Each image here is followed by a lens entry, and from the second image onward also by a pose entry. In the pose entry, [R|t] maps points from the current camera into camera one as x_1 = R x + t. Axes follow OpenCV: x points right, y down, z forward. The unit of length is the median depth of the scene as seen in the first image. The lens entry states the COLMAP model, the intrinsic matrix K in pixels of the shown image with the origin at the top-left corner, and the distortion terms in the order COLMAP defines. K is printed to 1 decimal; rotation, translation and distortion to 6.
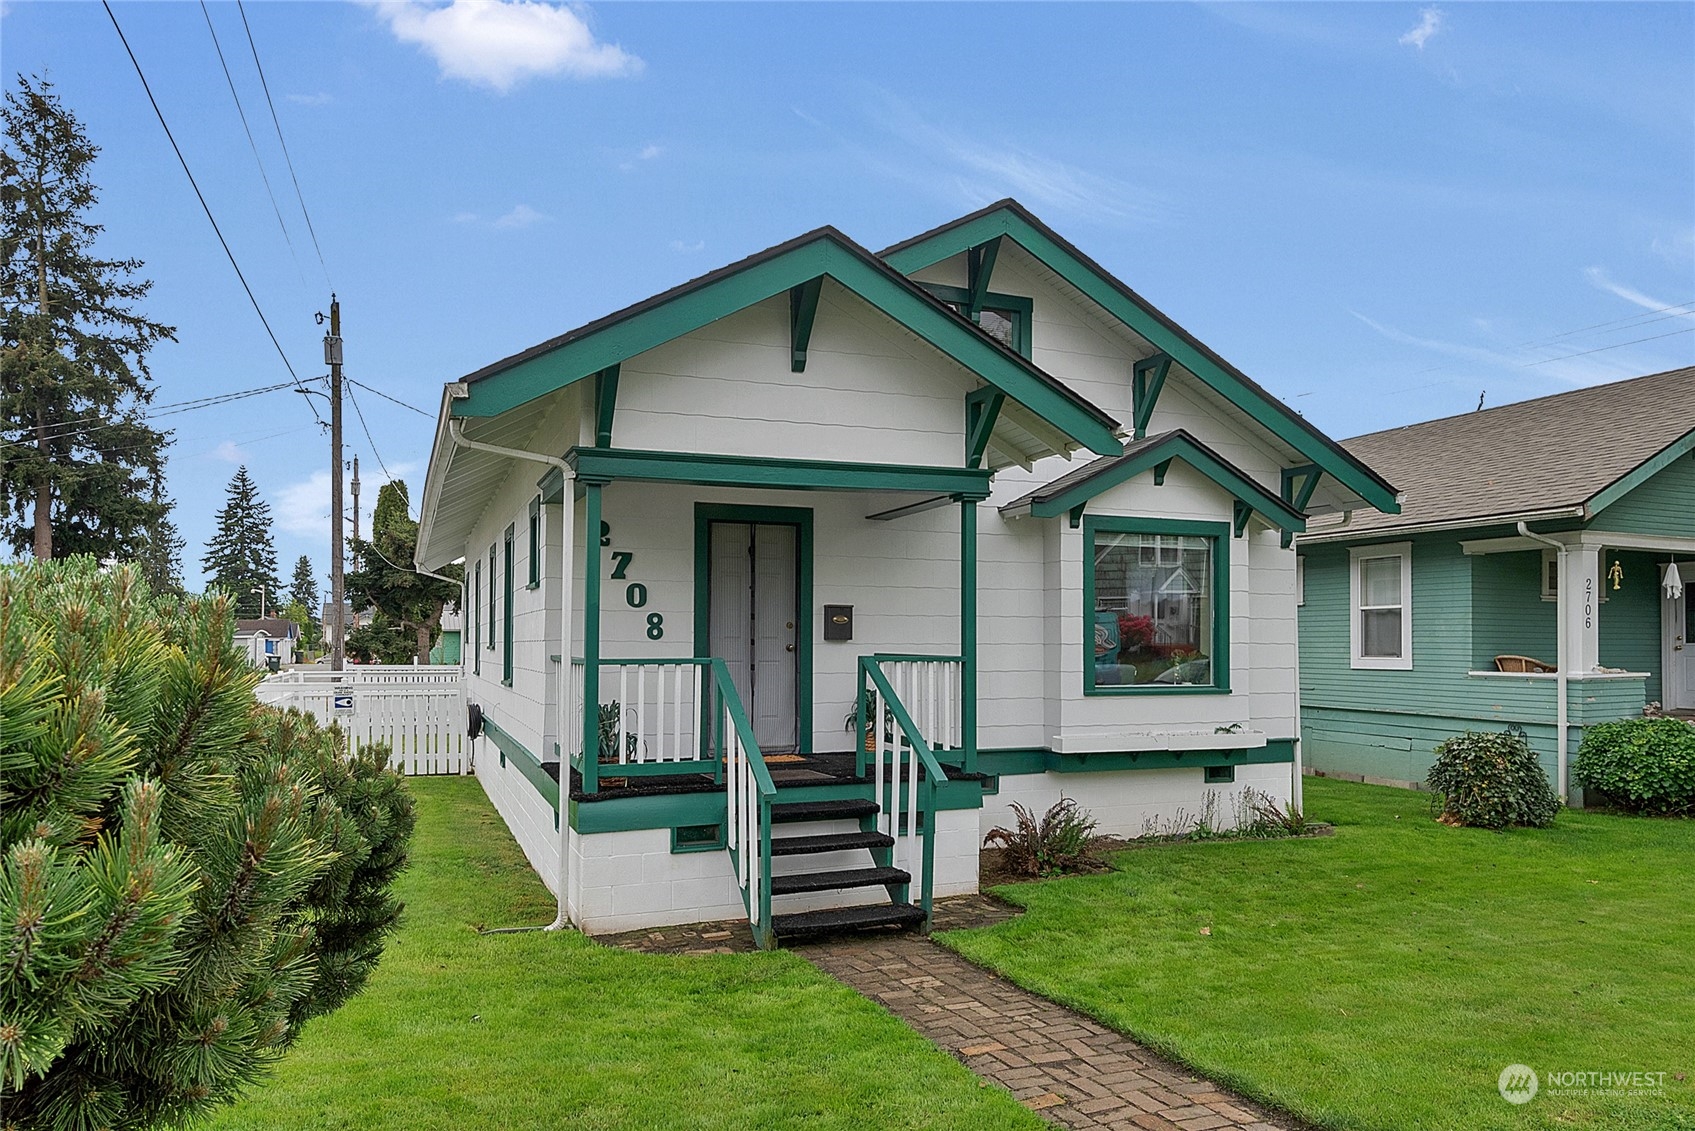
lens RADIAL K [[1115.4, 0, 786.6], [0, 1115.4, 643.3], [0, 0, 1]] dist [-0.003980, 0.001555]
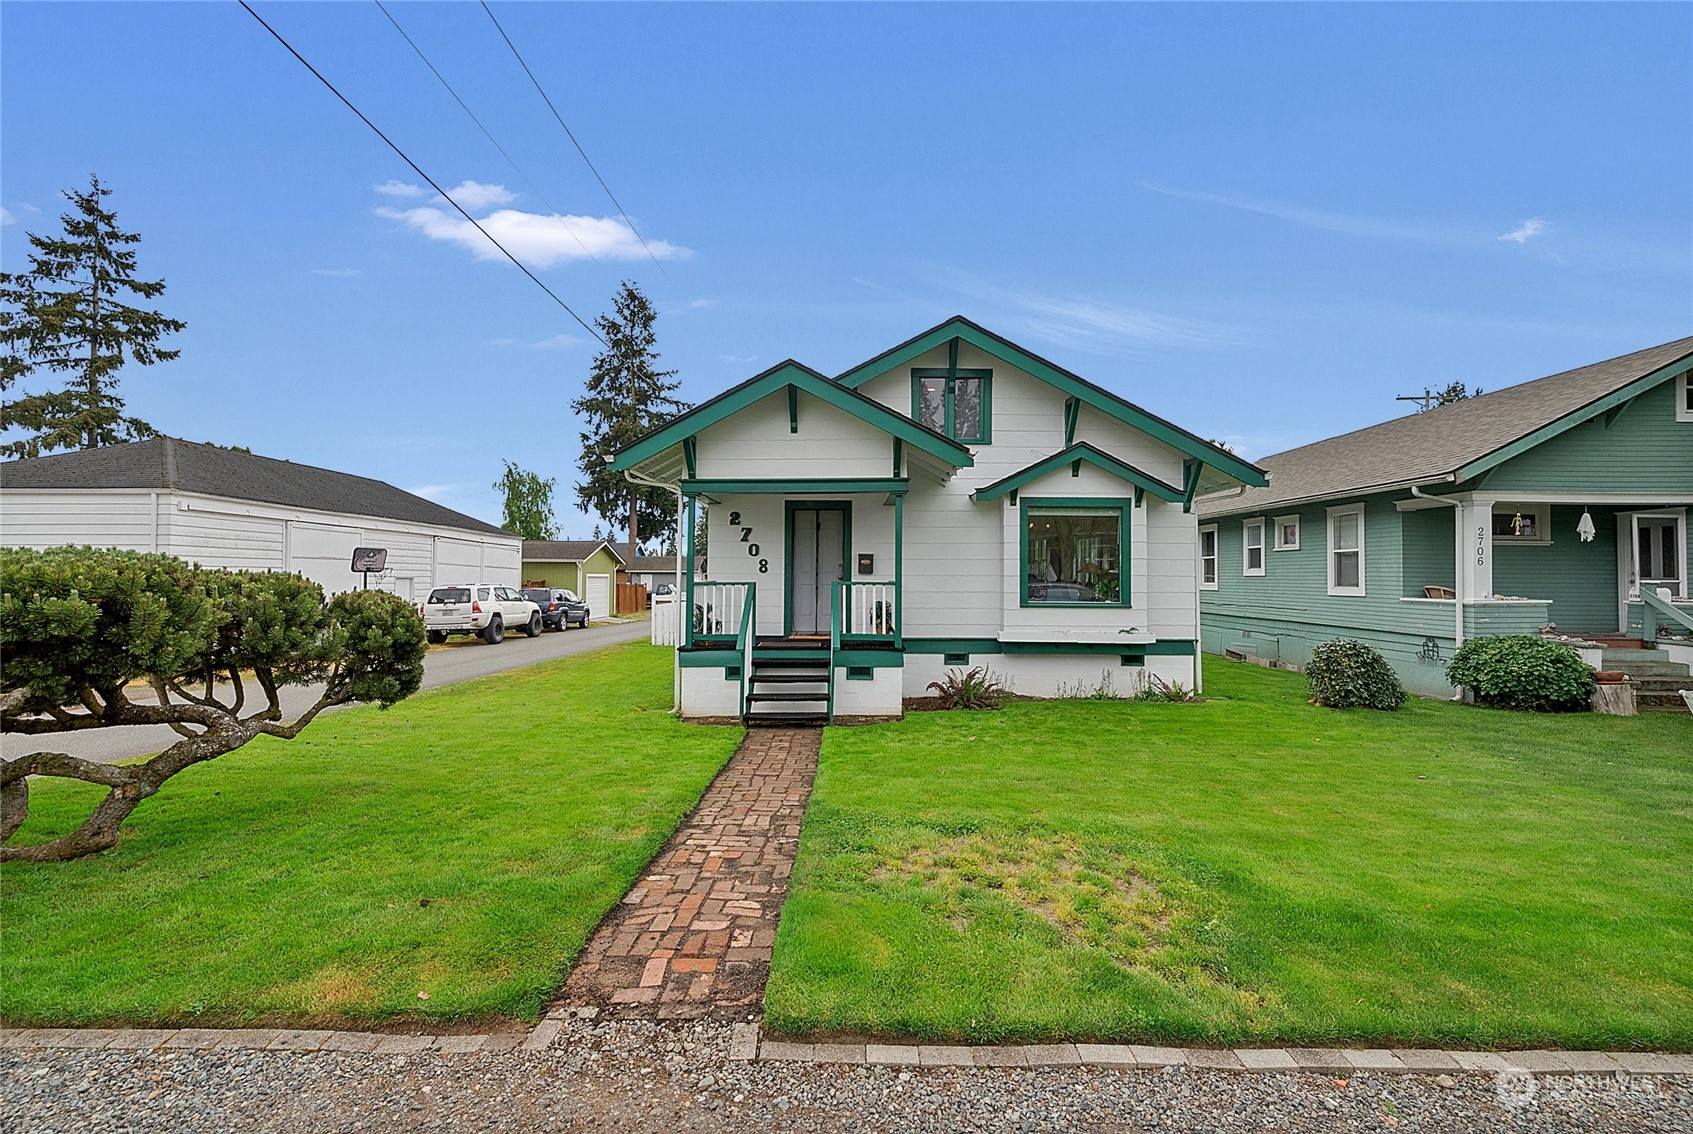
lens RADIAL K [[719.2, 0, 811.6], [0, 719.2, 572.4], [0, 0, 1]] dist [-0.002979, -0.000294]
pose [[0.924931, 0.000074, -0.380135, 0.387228], [-0.002591, 0.999978, -0.006110, 0.002618], [0.380126, 0.006637, 0.924911, -0.097465]]
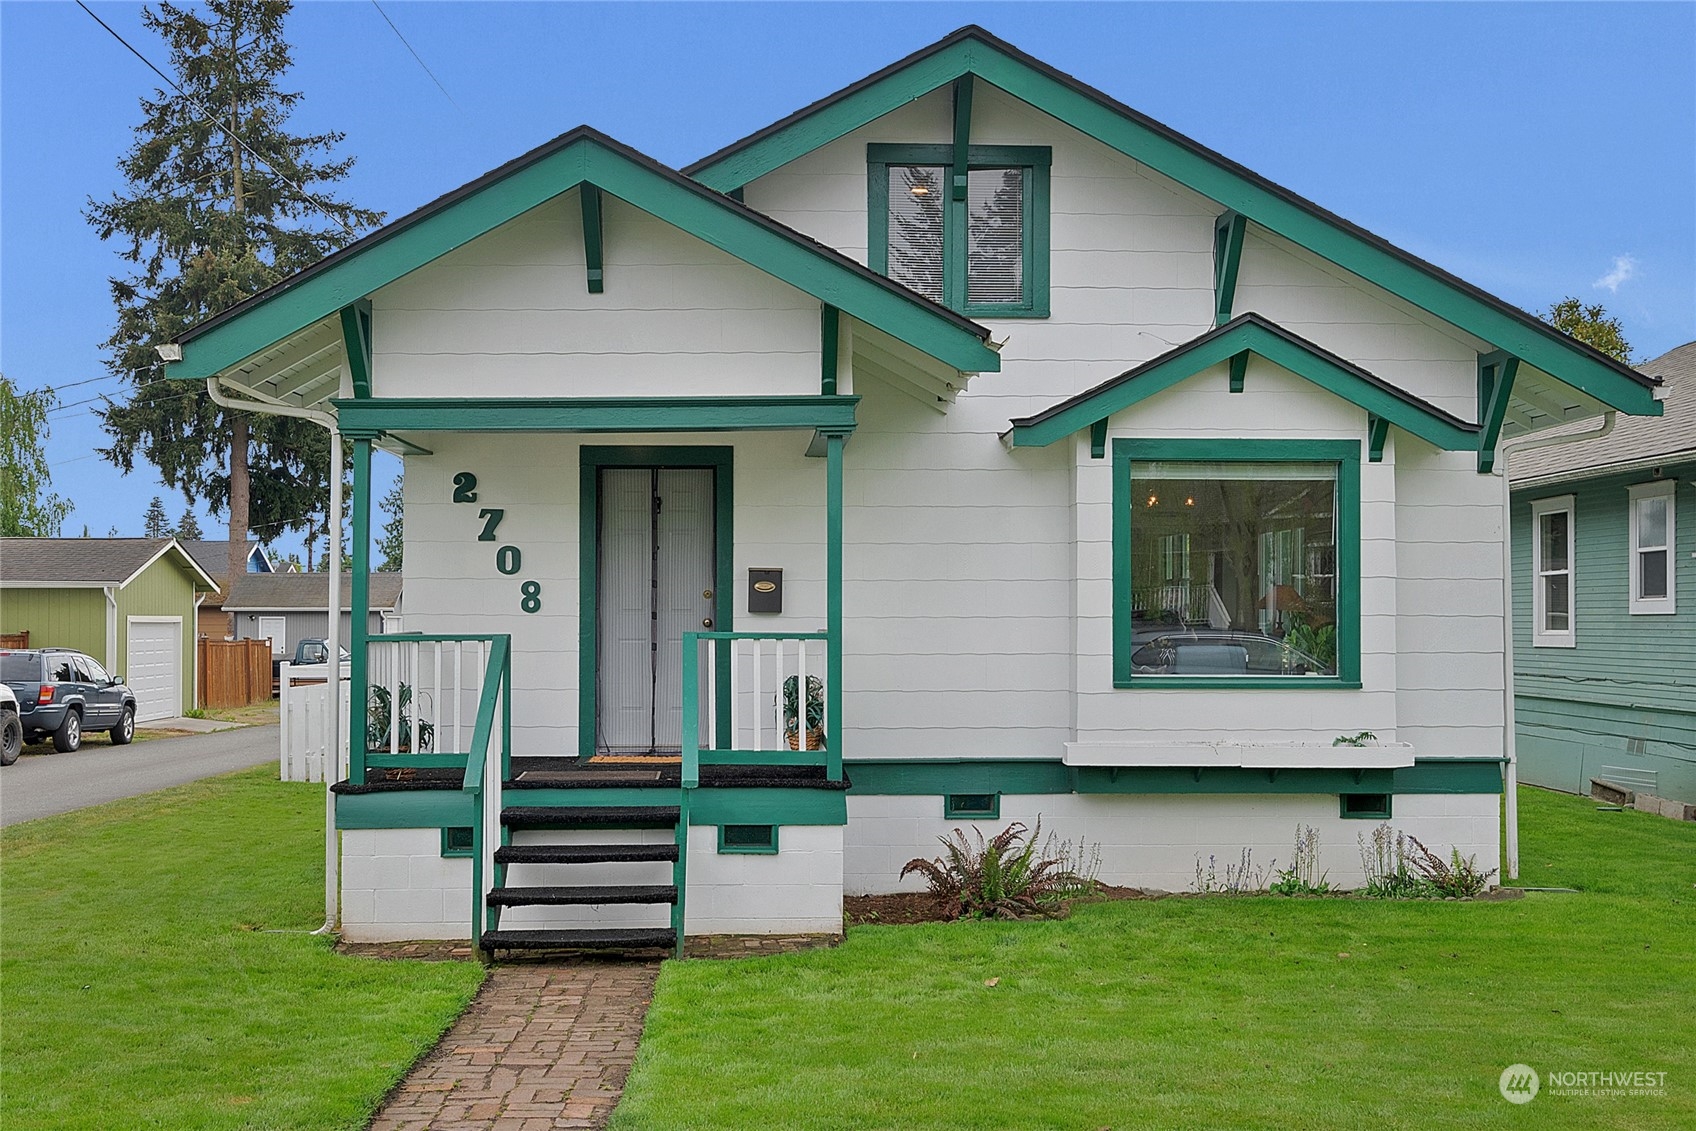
lens RADIAL K [[1700.3, 0, 721.7], [0, 1700.3, 625.4], [0, 0, 1]] dist [-0.011871, 0.000000]
pose [[0.936341, -0.000660, -0.351092, 0.418255], [0.002019, 0.999992, 0.003504, 0.001701], [0.351086, -0.003990, 0.936335, -0.124875]]
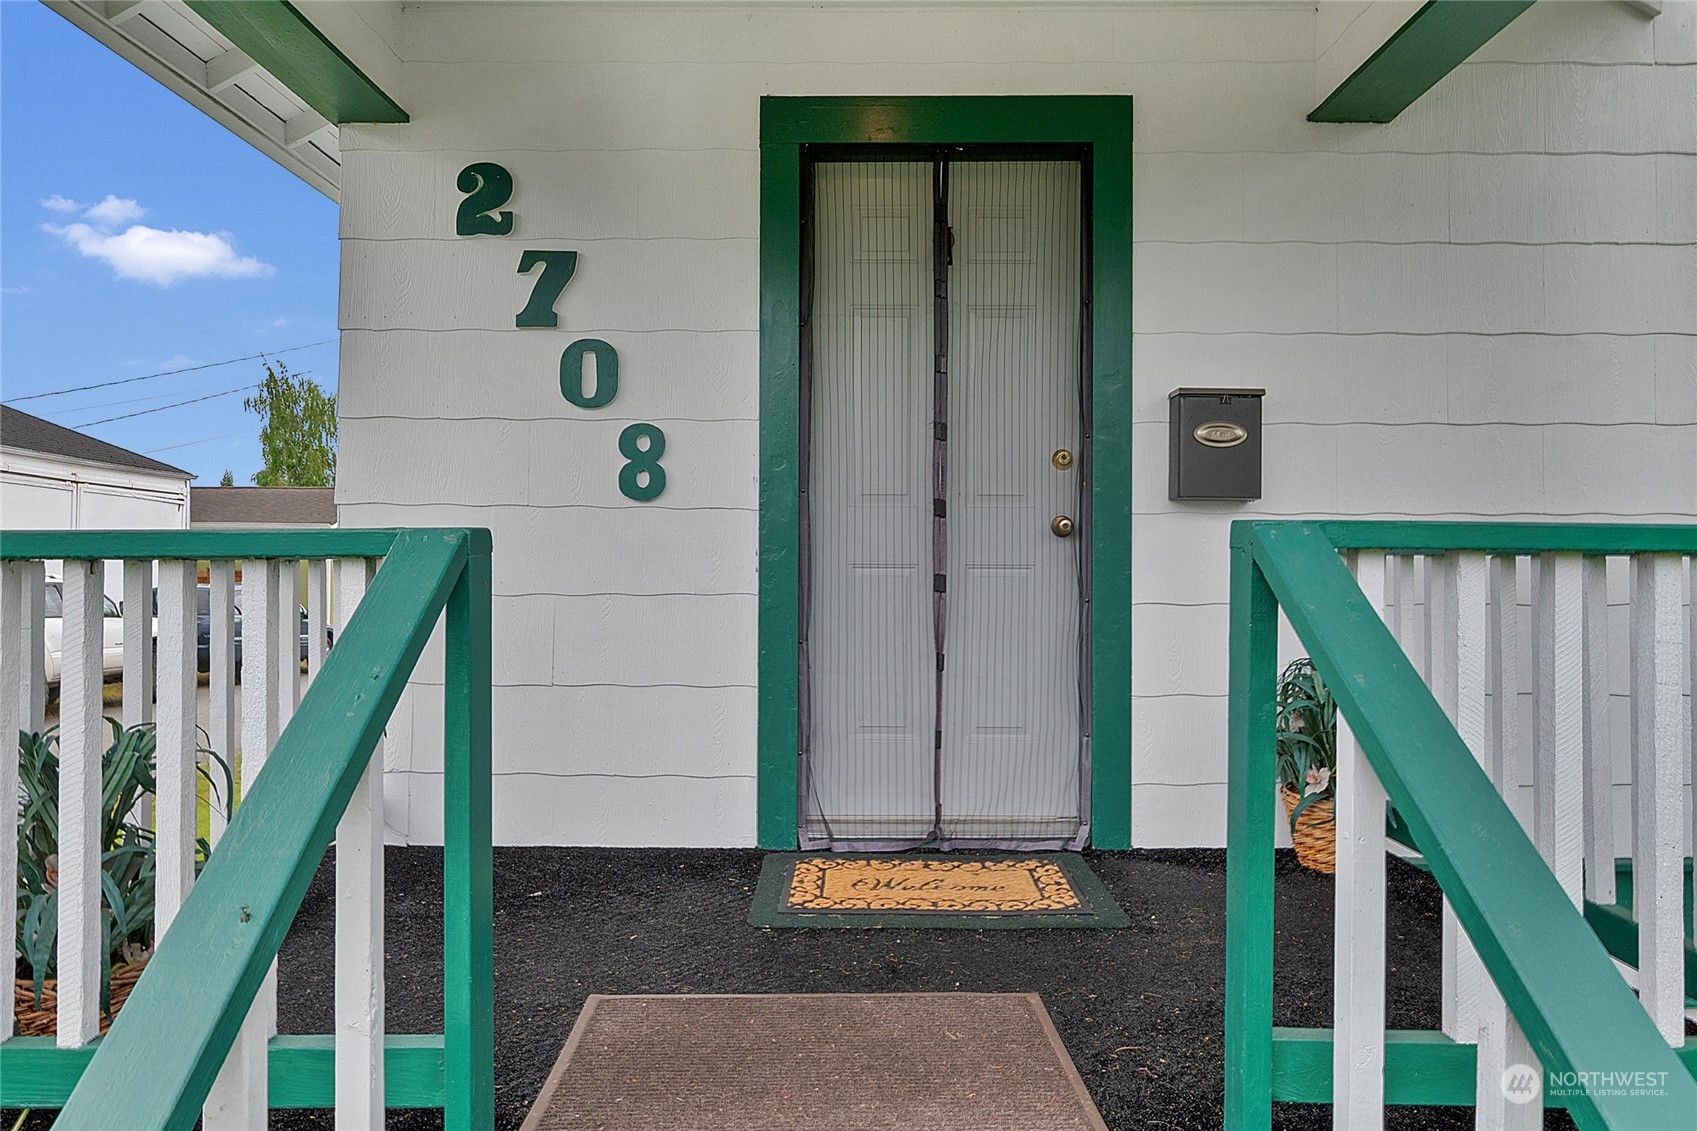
lens RADIAL K [[1116.7, 0, 852.2], [0, 1116.7, 562.1], [0, 0, 1]] dist [-0.003980, 0.001555]
pose [[0.941908, -0.001087, -0.335869, 0.053722], [0.000310, 0.999997, -0.002366, 0.014942], [0.335870, 0.002125, 0.941906, 0.632537]]
